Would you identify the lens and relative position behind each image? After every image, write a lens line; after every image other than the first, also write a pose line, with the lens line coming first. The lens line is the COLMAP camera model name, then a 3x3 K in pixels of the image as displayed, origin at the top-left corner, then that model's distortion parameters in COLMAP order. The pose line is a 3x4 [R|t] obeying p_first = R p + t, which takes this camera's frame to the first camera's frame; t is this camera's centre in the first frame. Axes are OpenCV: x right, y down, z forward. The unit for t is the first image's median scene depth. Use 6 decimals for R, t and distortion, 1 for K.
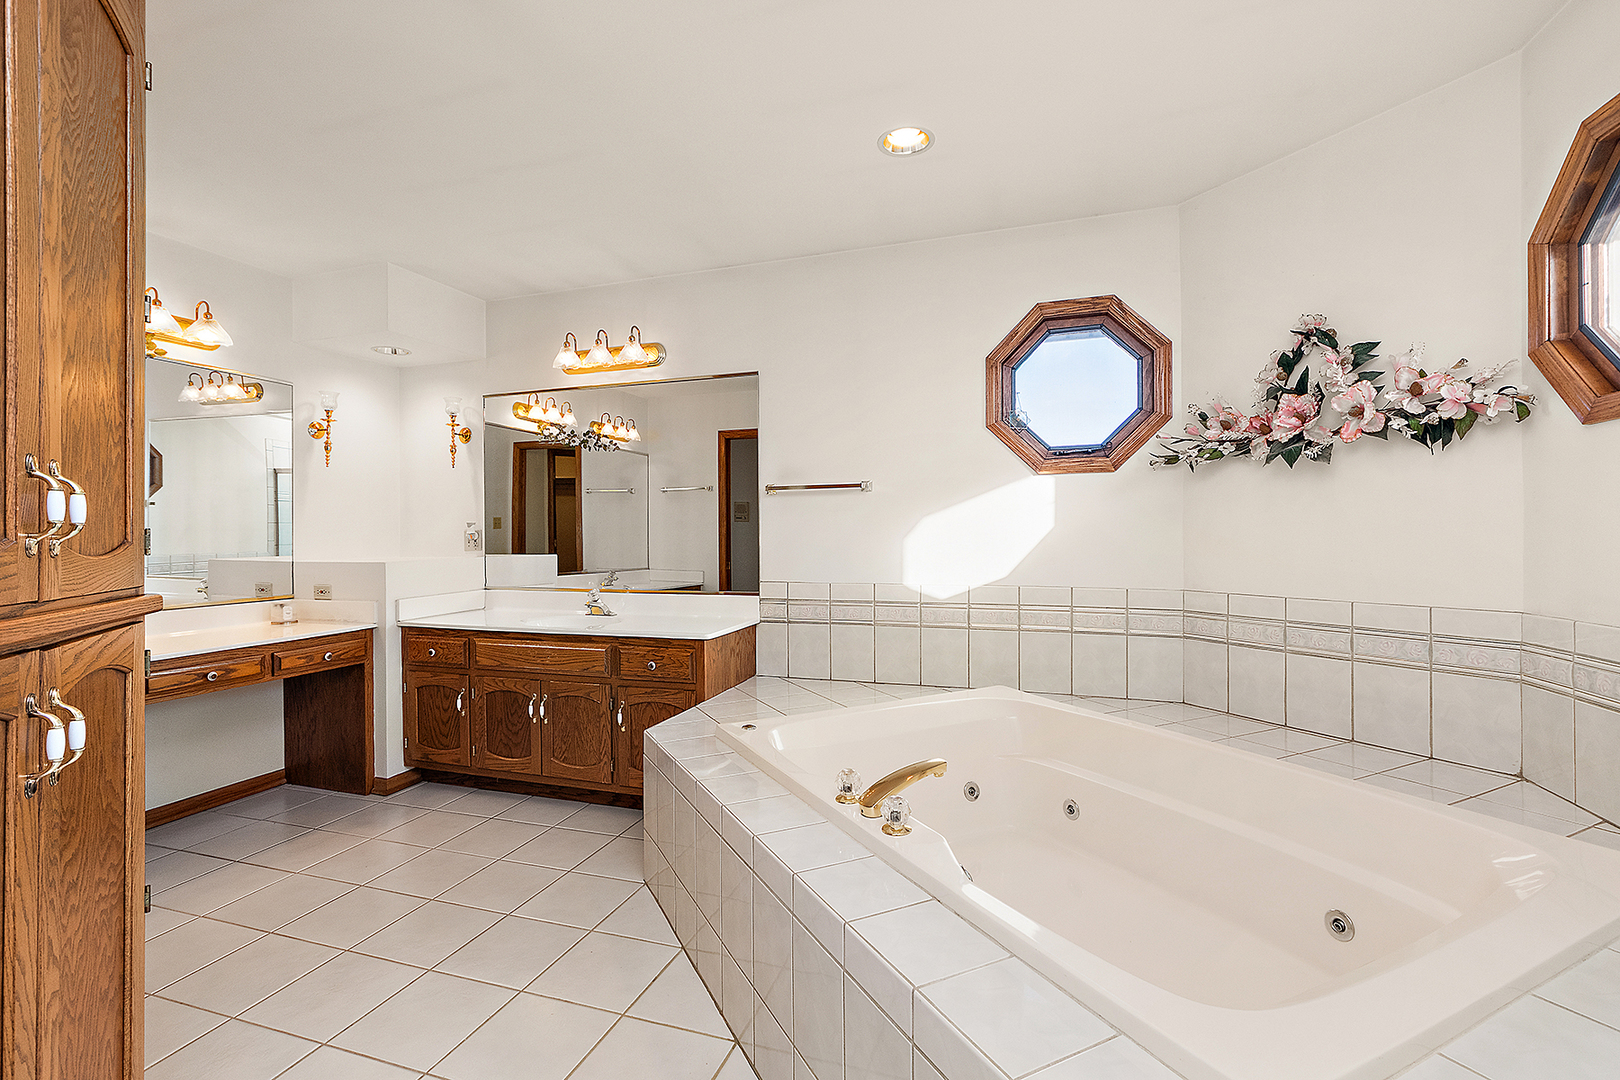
lens RADIAL K [[721.1, 0, 808.0], [0, 721.1, 532.7], [0, 0, 1]] dist [0.001167, -0.001963]
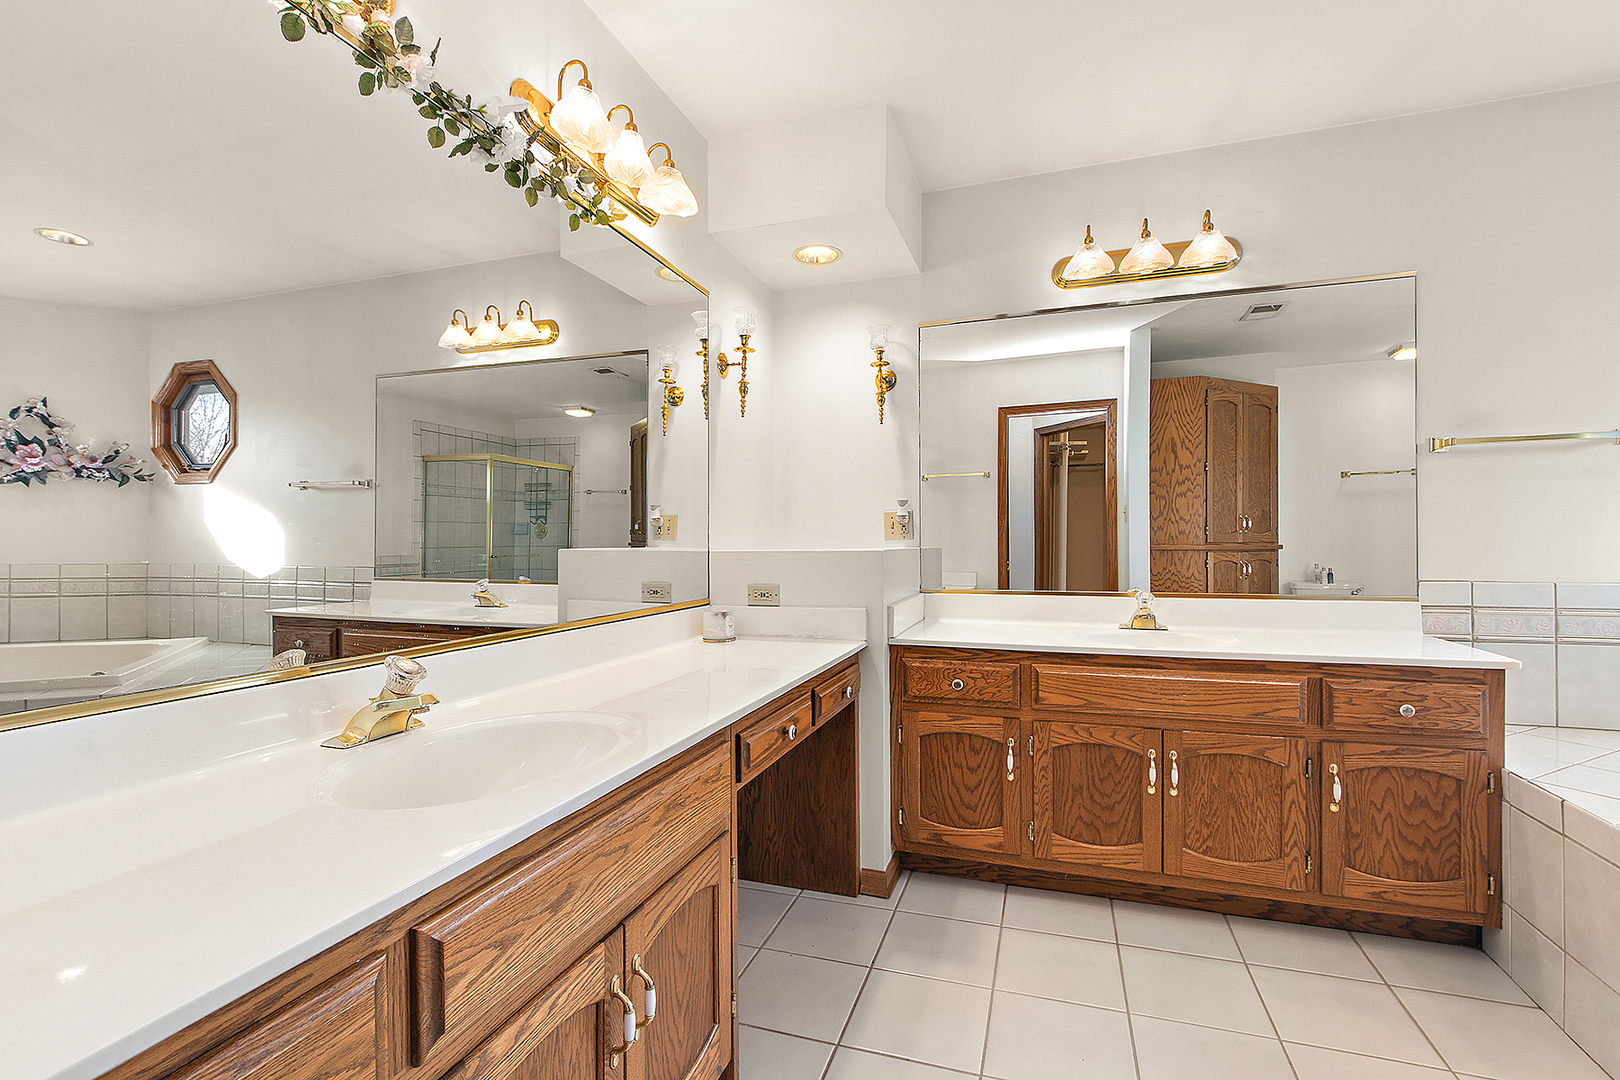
lens RADIAL K [[721.1, 0, 815.3], [0, 721.1, 546.3], [0, 0, 1]] dist [0.001167, -0.001963]
pose [[0.999997, 0.001269, -0.002115, -0.661277], [-0.001262, 0.999992, 0.003743, 0.035368], [0.002119, -0.003740, 0.999991, 0.333191]]
